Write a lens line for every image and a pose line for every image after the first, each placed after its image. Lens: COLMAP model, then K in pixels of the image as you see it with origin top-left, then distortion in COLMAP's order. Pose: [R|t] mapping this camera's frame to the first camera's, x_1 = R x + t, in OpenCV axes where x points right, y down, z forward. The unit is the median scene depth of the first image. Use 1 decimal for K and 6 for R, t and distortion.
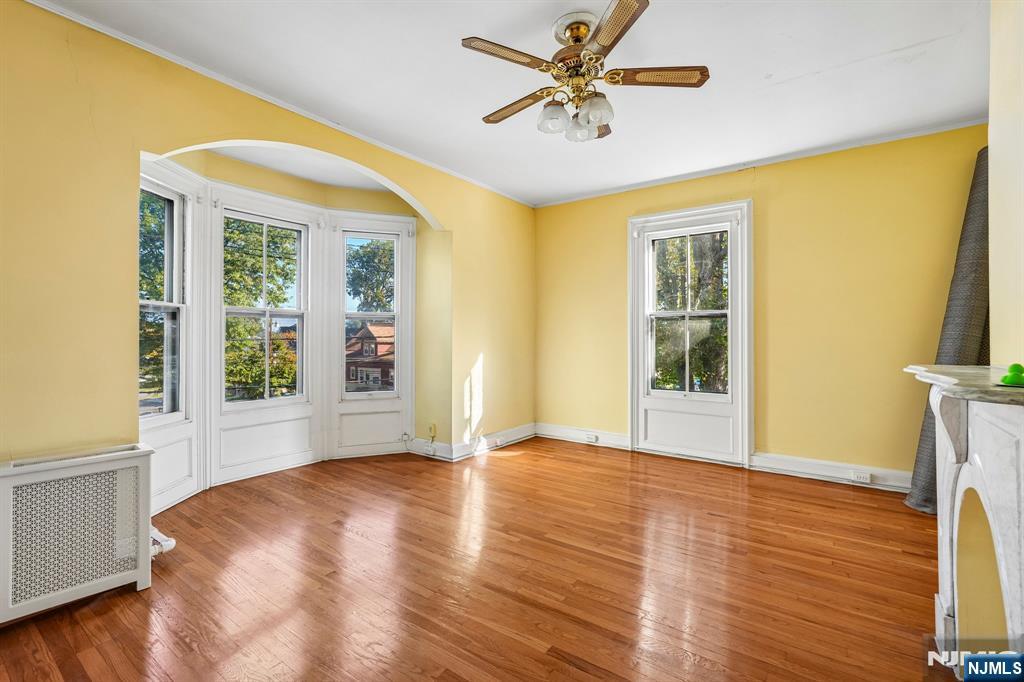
lens RADIAL K [[451.0, 0, 514.4], [0, 451.0, 342.7], [0, 0, 1]] dist [-0.002443, 0.000619]
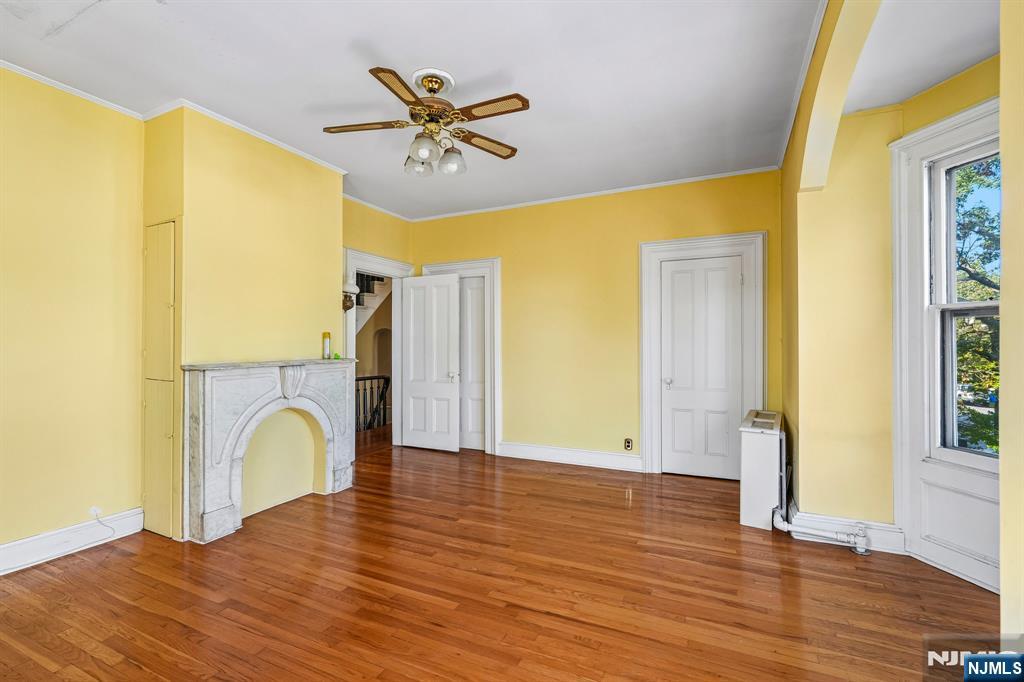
lens RADIAL K [[451.0, 0, 514.4], [0, 451.0, 342.7], [0, 0, 1]] dist [-0.002443, 0.000619]
pose [[-0.983743, -0.003278, -0.179553, 0.115279], [-0.002948, 0.999993, -0.002100, -0.025196], [0.179559, -0.001537, -0.983746, 1.810347]]
